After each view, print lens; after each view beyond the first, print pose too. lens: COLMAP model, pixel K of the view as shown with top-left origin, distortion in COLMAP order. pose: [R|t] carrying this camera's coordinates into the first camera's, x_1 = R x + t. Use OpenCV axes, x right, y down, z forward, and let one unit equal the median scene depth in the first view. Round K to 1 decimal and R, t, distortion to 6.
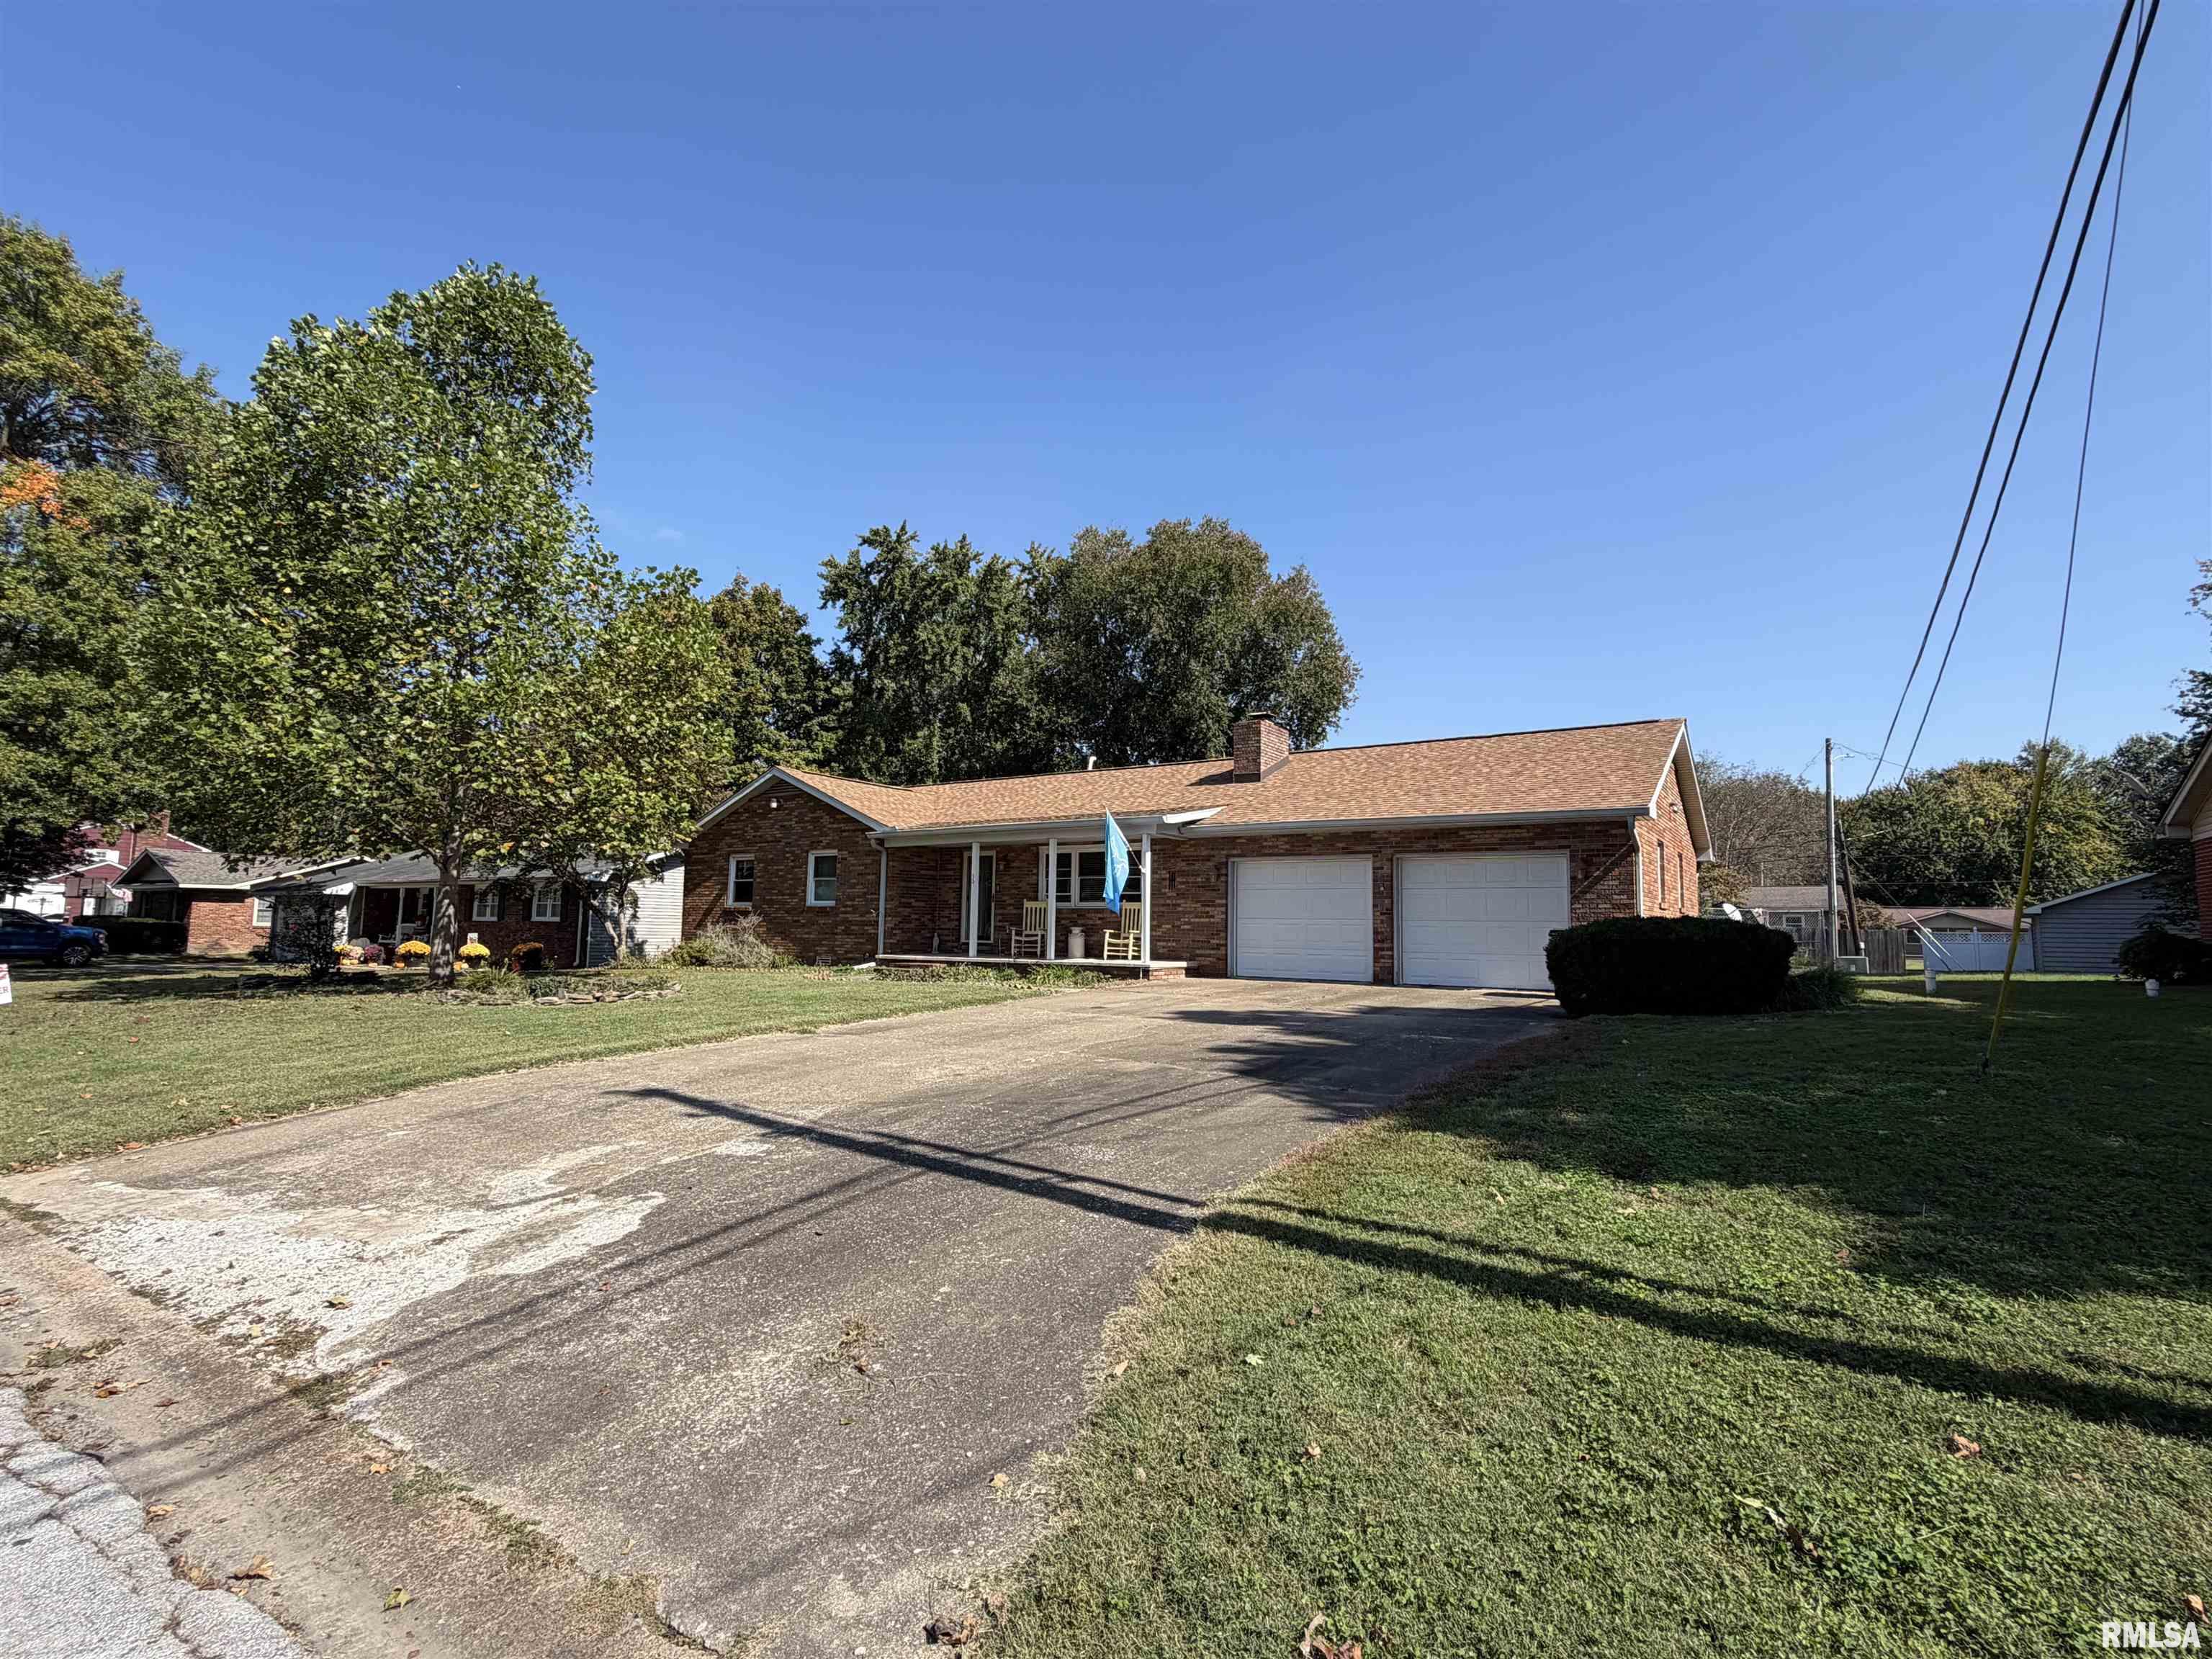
lens RADIAL K [[1049.9, 0, 1101.4], [0, 1049.9, 830.4], [0, 0, 1]] dist [-0.002120, -0.000097]
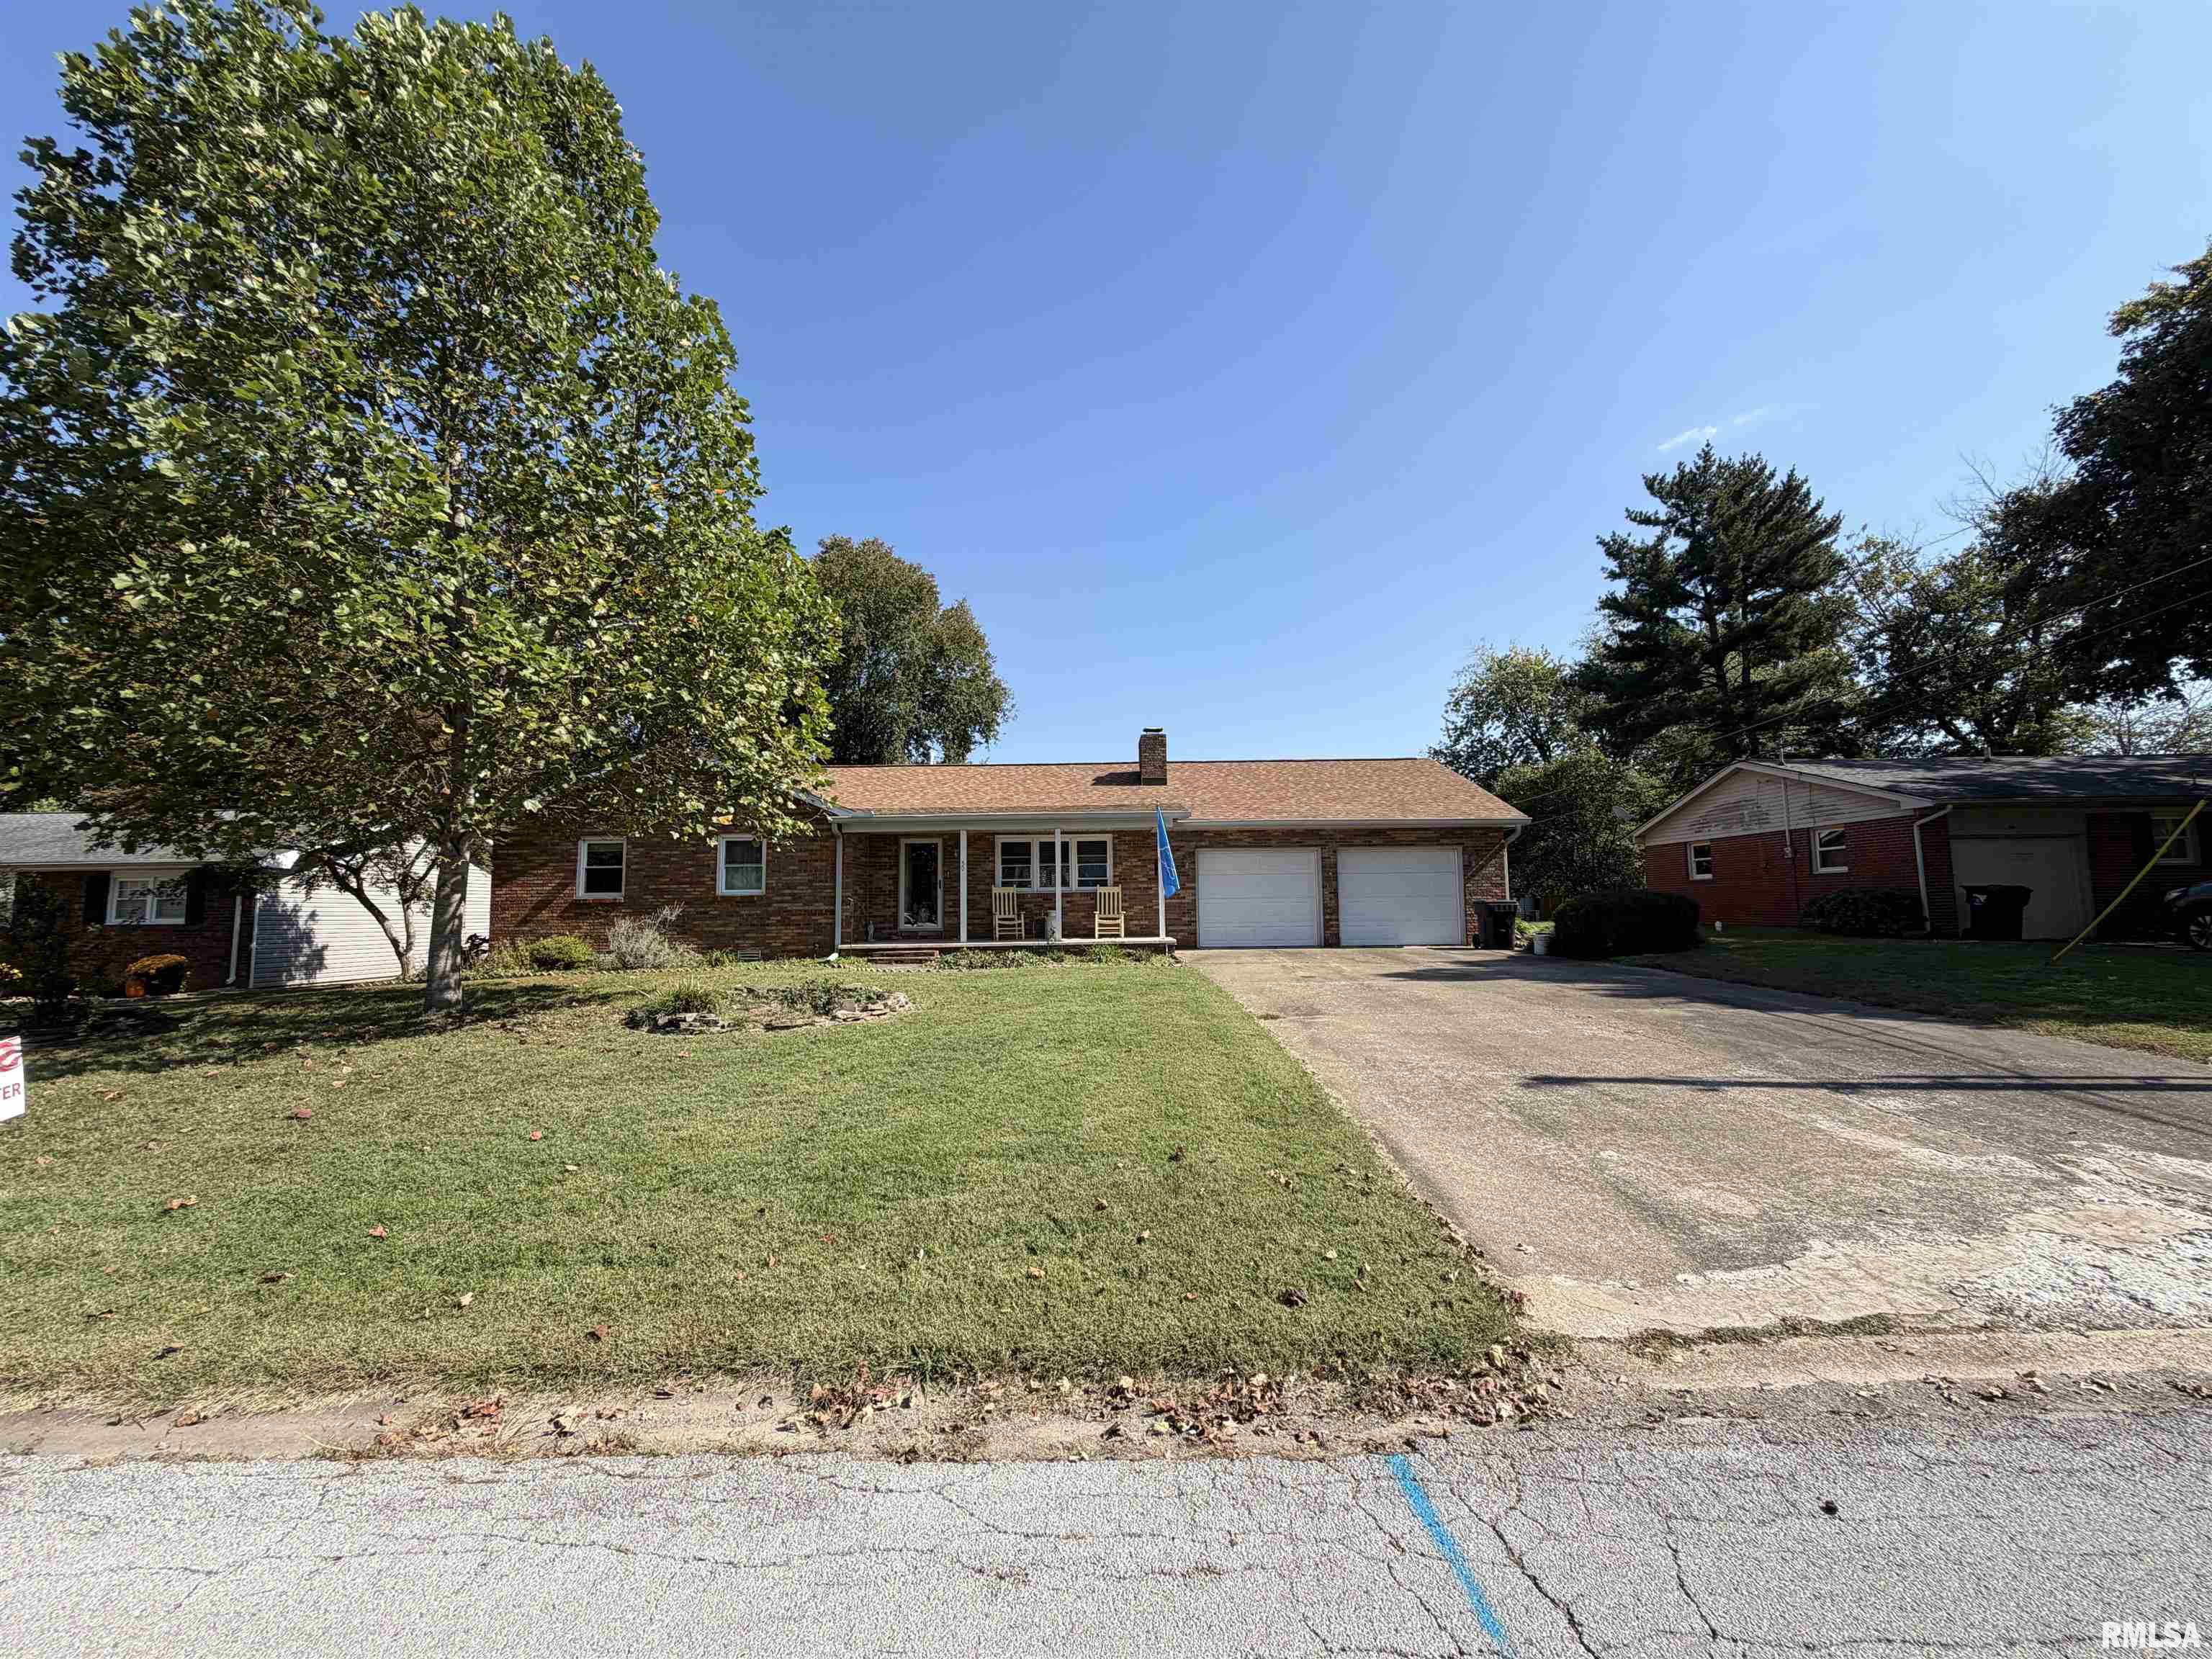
lens RADIAL K [[877.6, 0, 1104.0], [0, 877.6, 829.3], [0, 0, 1]] dist [0.002877, 0.000530]
pose [[0.823382, 0.025748, 0.566903, -0.491186], [-0.027145, 0.999614, -0.005975, 0.012251], [-0.566838, -0.010469, 0.823763, 0.218884]]
